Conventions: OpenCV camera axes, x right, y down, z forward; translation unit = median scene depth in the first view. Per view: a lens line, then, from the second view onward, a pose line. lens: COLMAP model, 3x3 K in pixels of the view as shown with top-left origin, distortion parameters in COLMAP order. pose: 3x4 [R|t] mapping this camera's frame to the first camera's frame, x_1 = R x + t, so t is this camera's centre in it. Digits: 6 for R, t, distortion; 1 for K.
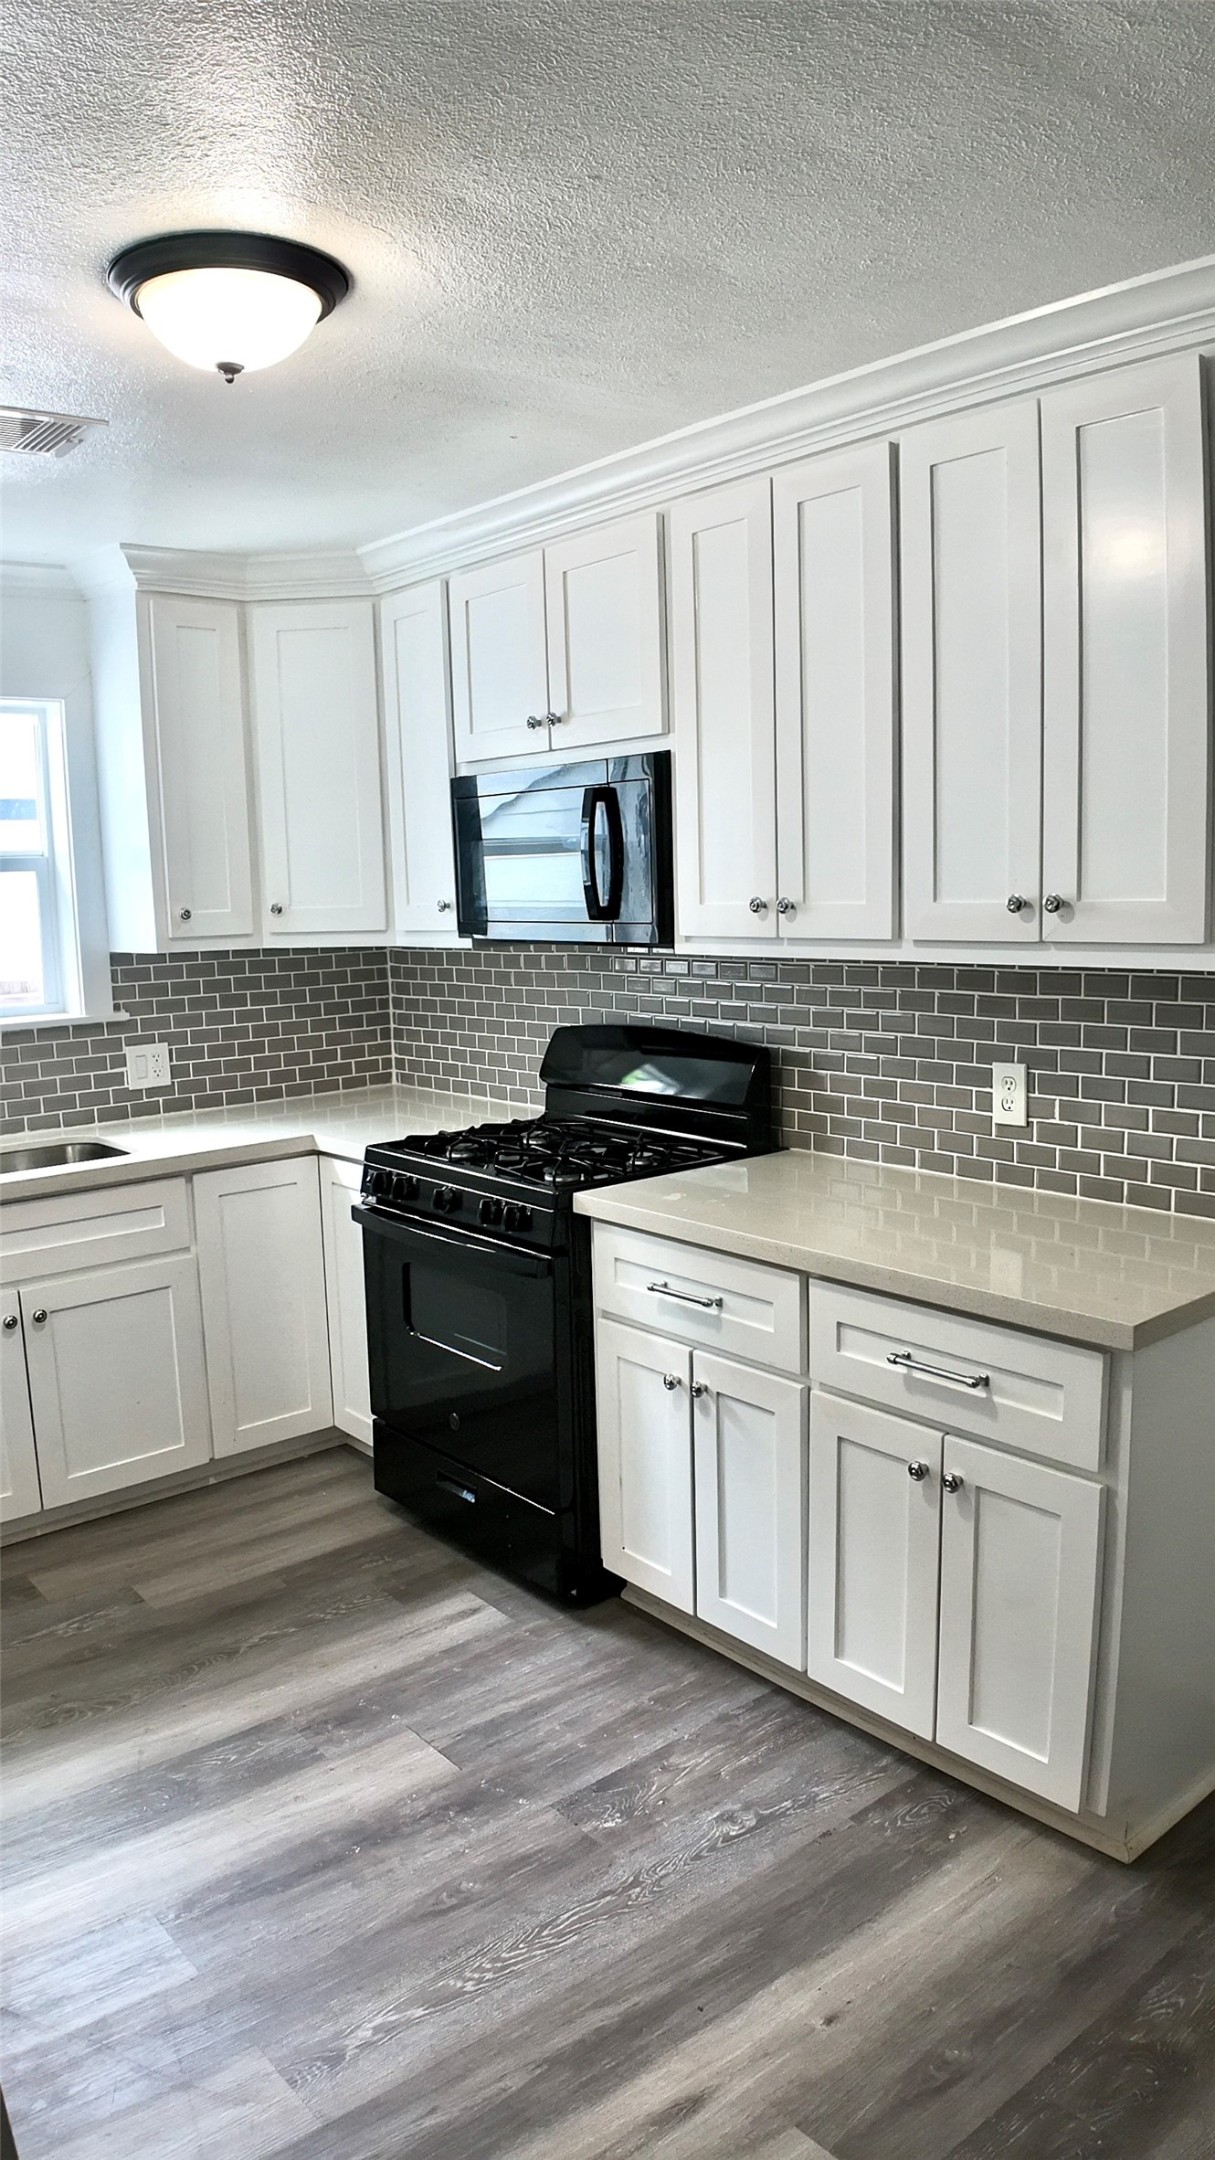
lens RADIAL K [[1512.8, 0, 615.1], [0, 1512.8, 1085.8], [0, 0, 1]] dist [-0.004516, -0.004204]
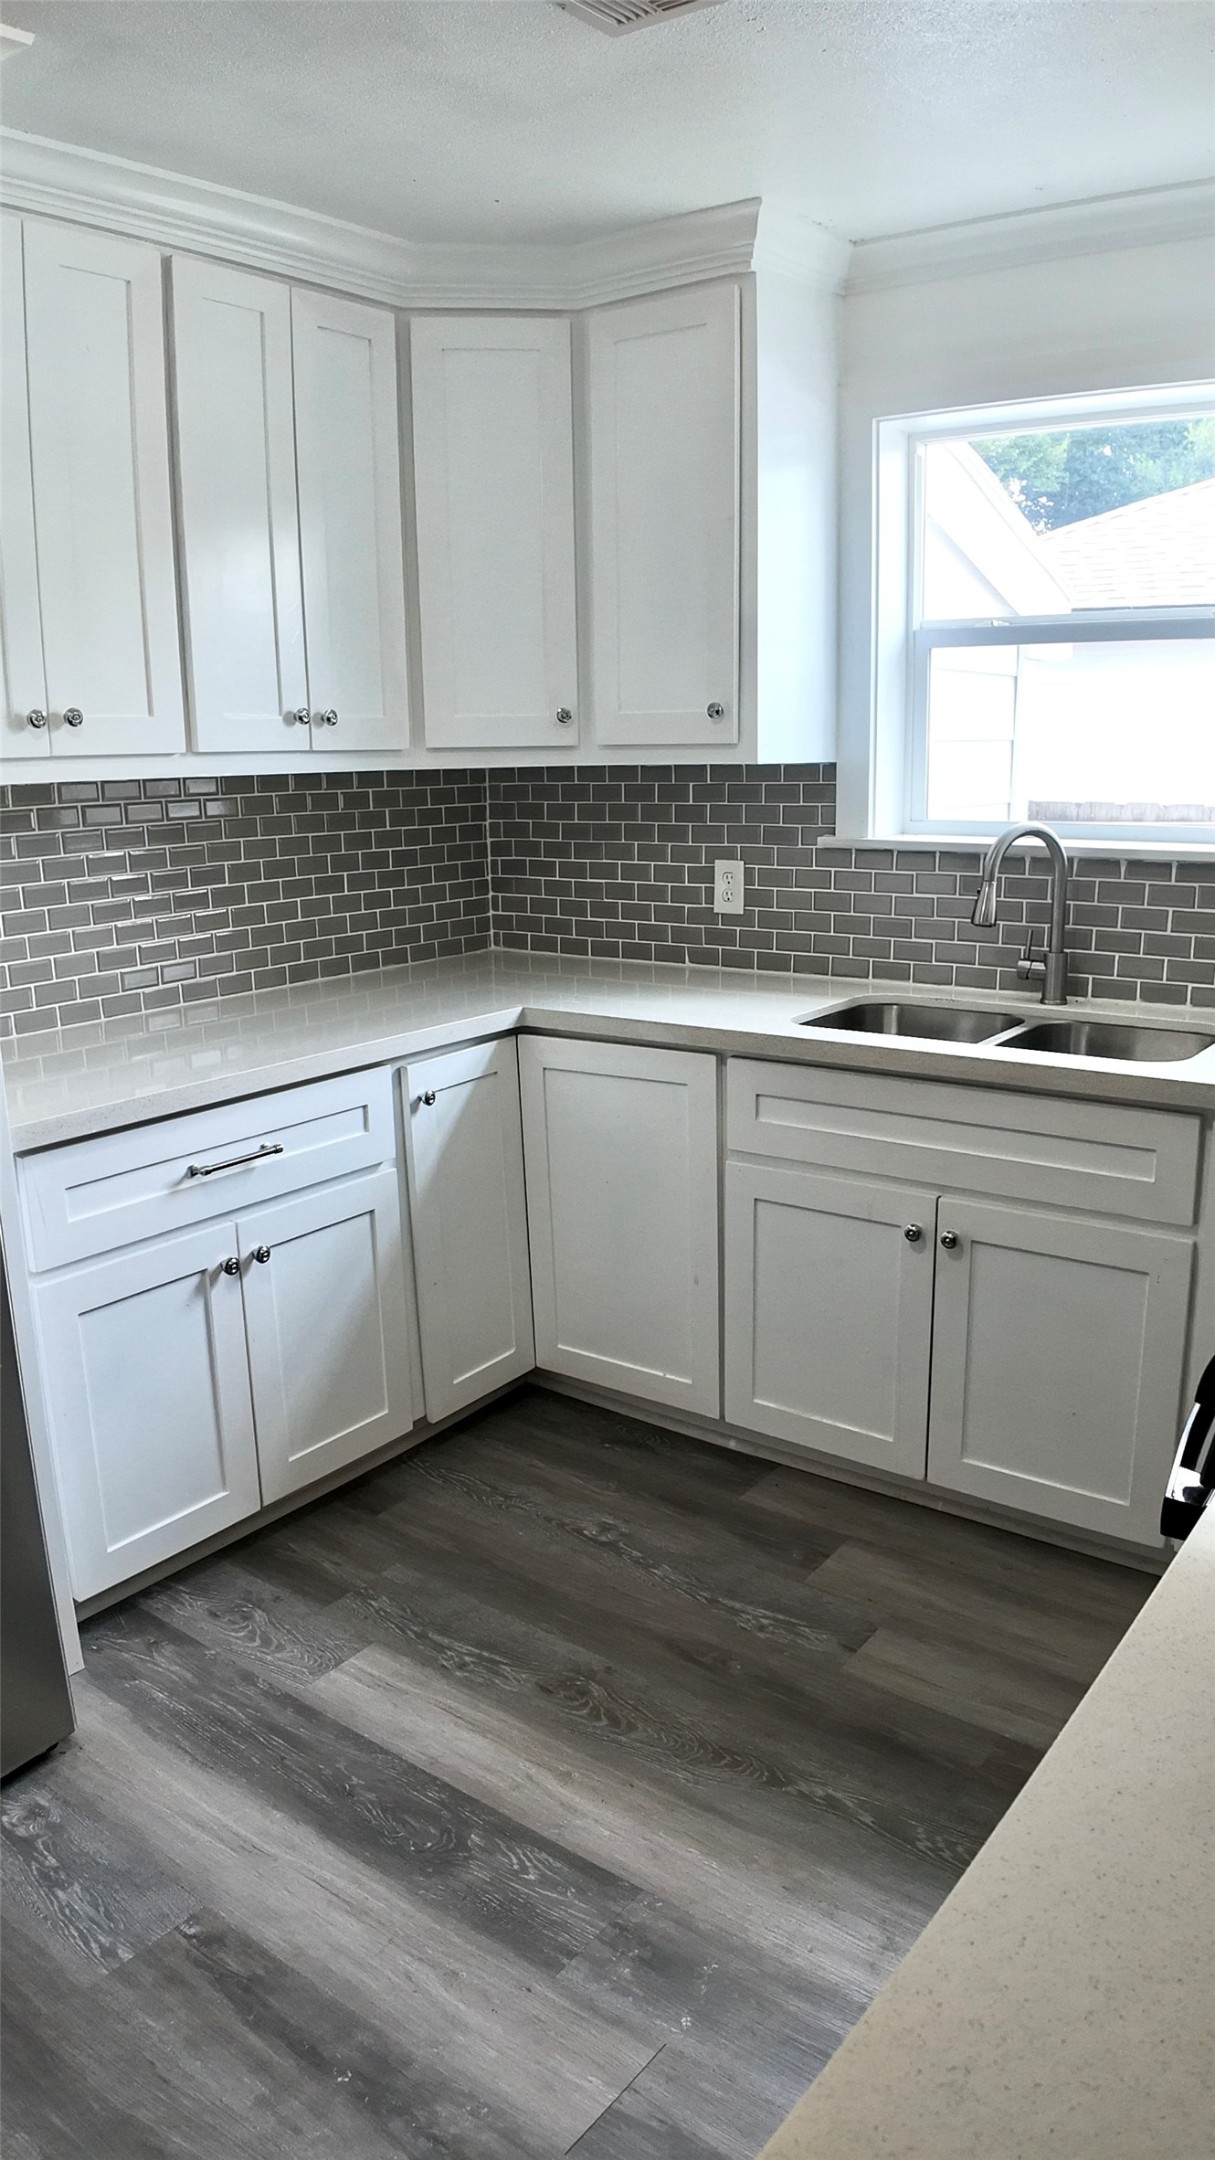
lens RADIAL K [[1479.2, 0, 598.4], [0, 1479.2, 1085.6], [0, 0, 1]] dist [-0.031885, -0.120106]
pose [[0.230634, 0.240706, -0.942798, 0.209482], [-0.128053, 0.968001, 0.215816, -0.047160], [0.964578, 0.070954, 0.254077, 0.558559]]
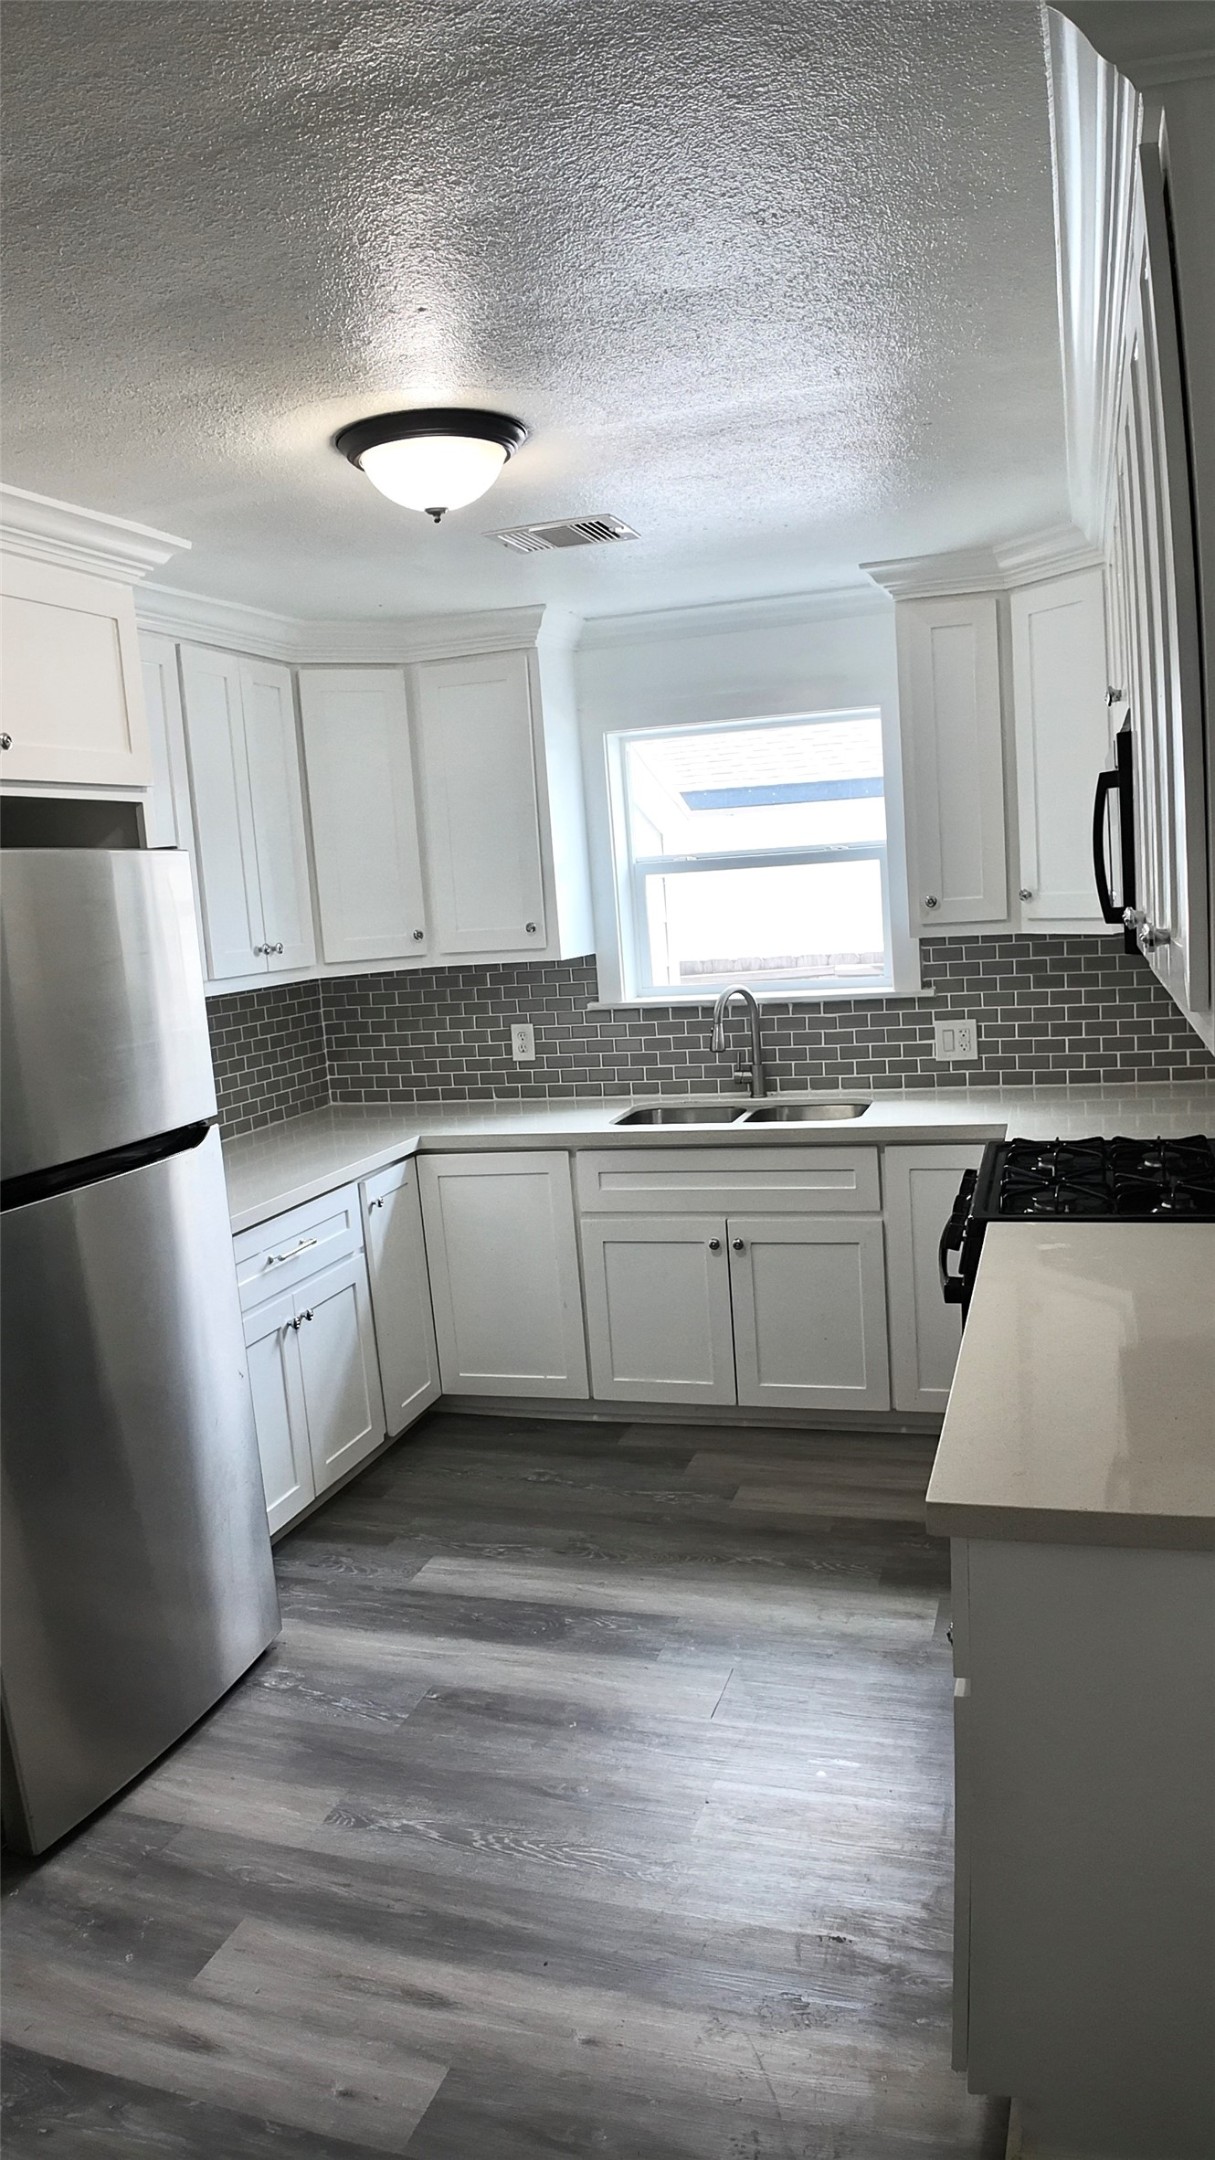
lens RADIAL K [[1512.8, 0, 615.1], [0, 1512.8, 1085.8], [0, 0, 1]] dist [-0.004516, -0.004204]
pose [[0.544217, 0.105351, -0.832303, 0.474794], [-0.065896, 0.994387, 0.082780, -0.056322], [0.836352, 0.009795, 0.548105, 0.227215]]
